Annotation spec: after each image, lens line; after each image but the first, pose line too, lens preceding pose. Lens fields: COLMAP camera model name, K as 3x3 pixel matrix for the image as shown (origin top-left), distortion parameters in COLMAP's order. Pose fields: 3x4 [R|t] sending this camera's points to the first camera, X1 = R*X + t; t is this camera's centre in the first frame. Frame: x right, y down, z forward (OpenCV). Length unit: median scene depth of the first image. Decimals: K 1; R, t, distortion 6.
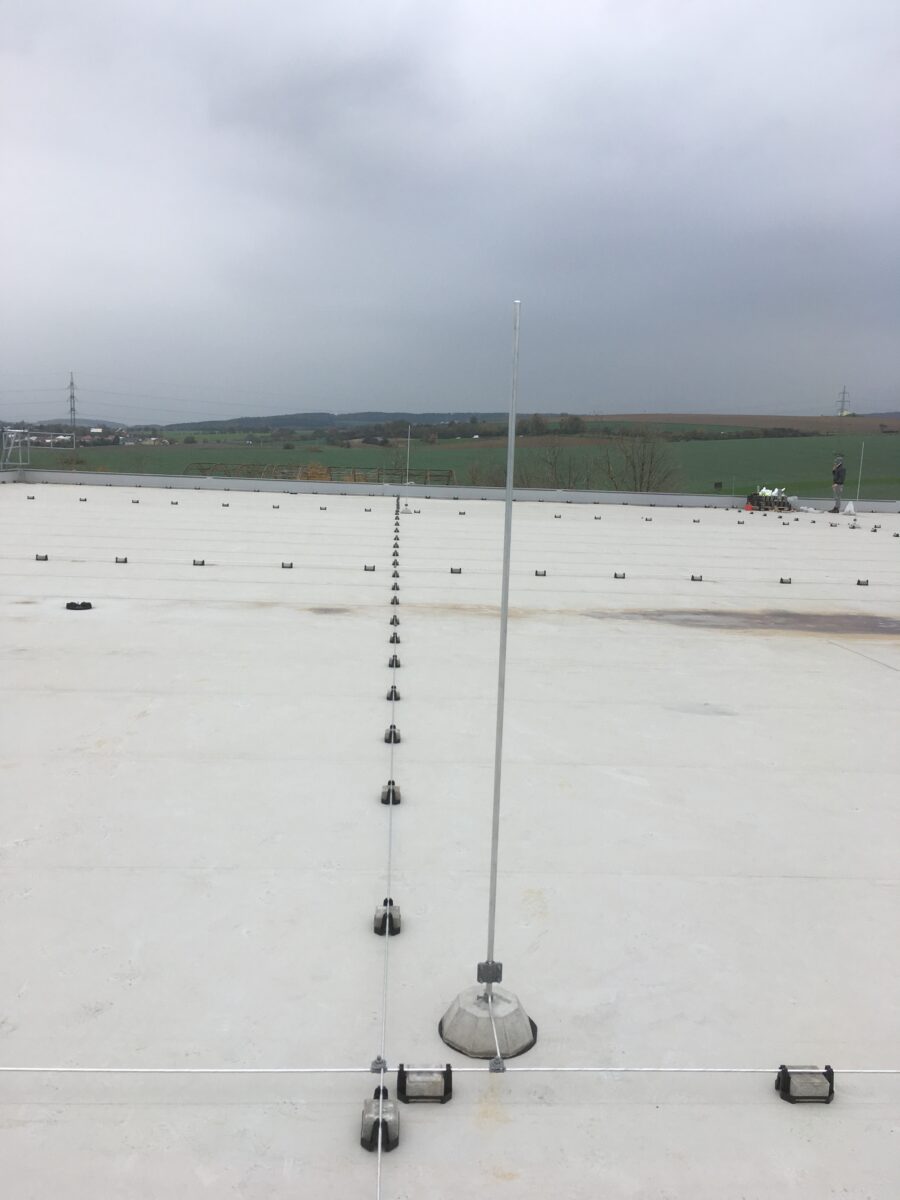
lens RADIAL K [[1002.6, 0, 449.2], [0, 1002.6, 600.5], [0, 0, 1]] dist [0.011226, -0.025706]
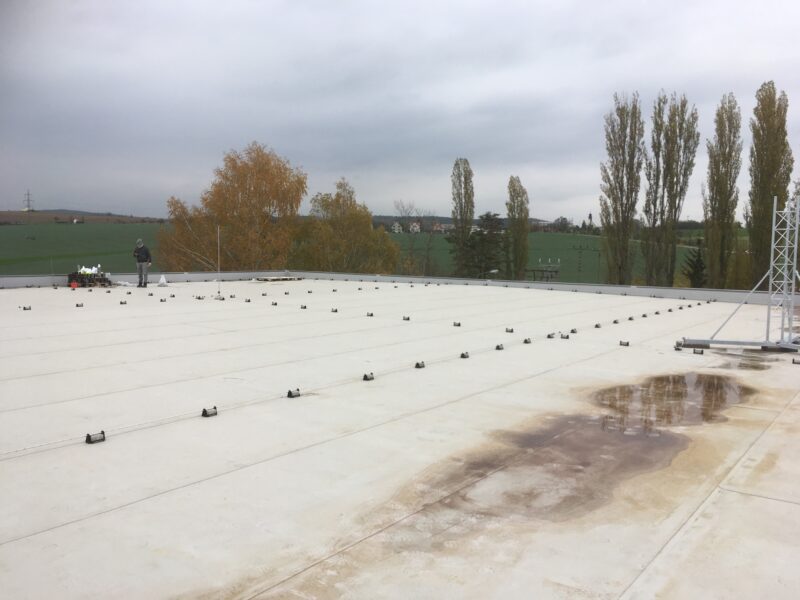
lens RADIAL K [[668.4, 0, 400.1], [0, 668.4, 298.4], [0, 0, 1]] dist [0.011226, -0.025706]
pose [[0.637265, -0.078596, 0.766626, -0.037763], [0.119883, 0.992786, 0.002128, -0.036260], [-0.761263, 0.090549, 0.642090, 0.252487]]
